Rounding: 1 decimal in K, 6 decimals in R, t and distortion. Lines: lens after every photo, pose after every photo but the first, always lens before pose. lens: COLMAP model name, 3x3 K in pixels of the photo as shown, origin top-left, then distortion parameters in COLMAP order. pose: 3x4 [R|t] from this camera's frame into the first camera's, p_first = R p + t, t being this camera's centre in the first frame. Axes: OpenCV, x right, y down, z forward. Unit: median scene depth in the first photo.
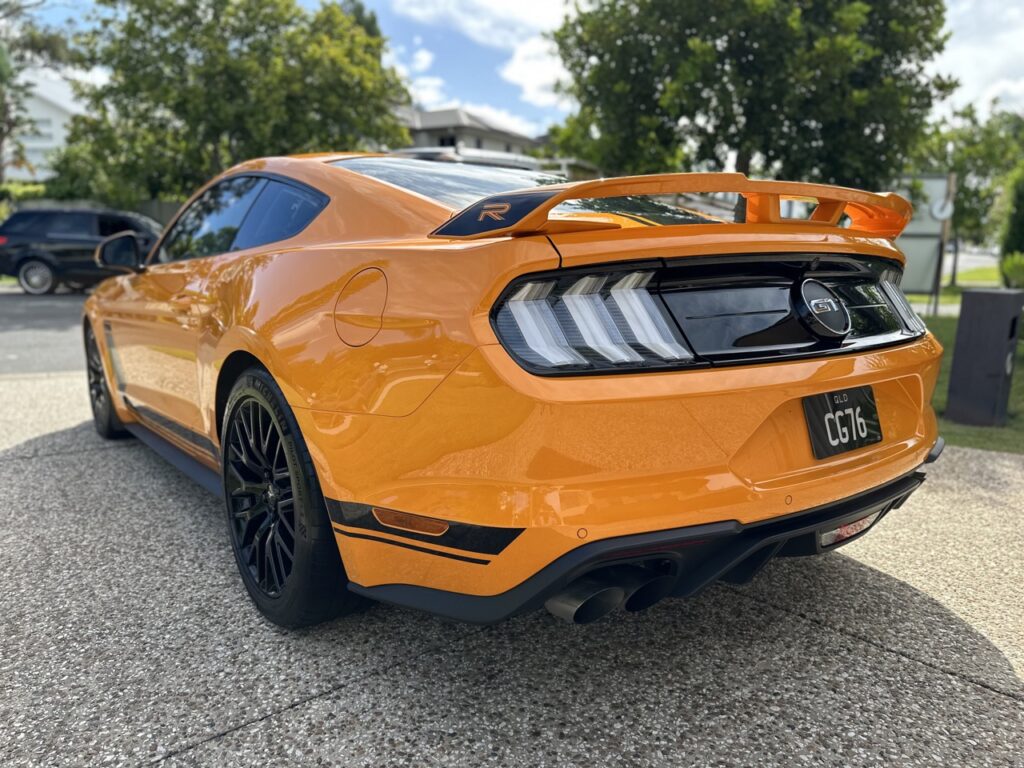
lens RADIAL K [[752.7, 0, 512.0], [0, 752.7, 379.8], [0, 0, 1]] dist [0.005223, -0.026102]
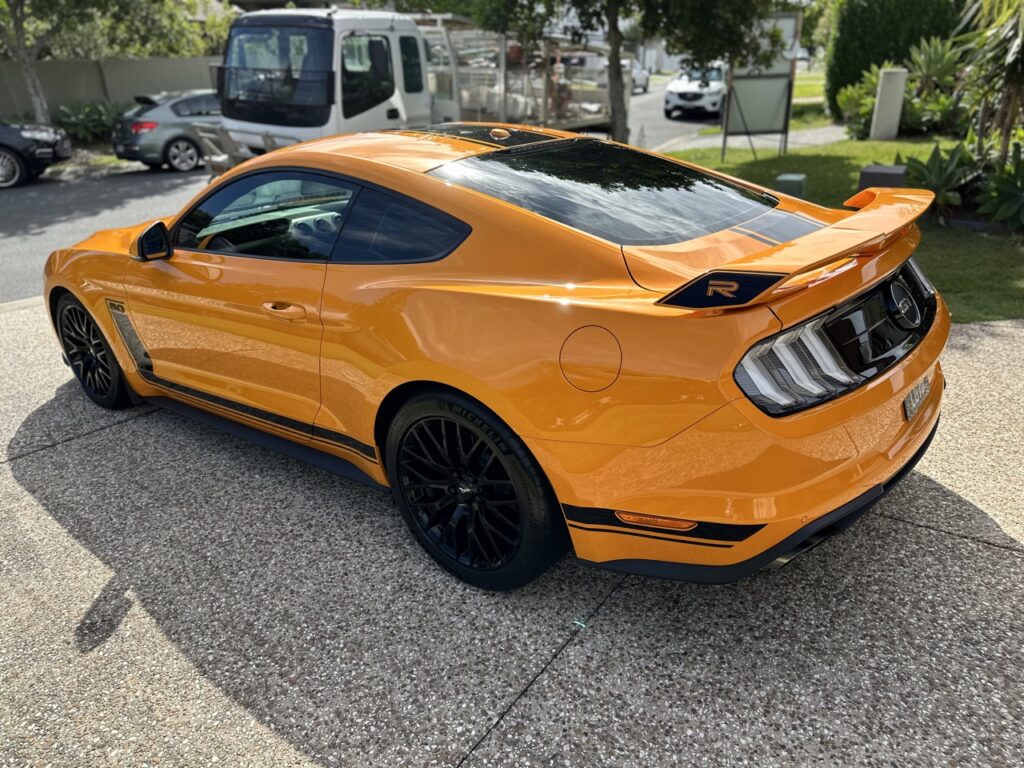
lens RADIAL K [[752.7, 0, 514.1], [0, 752.7, 382.9], [0, 0, 1]] dist [0.005223, -0.026102]
pose [[0.968427, -0.140140, 0.206179, -0.572758], [0.088835, 0.966741, 0.239832, -0.358804], [-0.232932, -0.213944, 0.948668, -0.137539]]
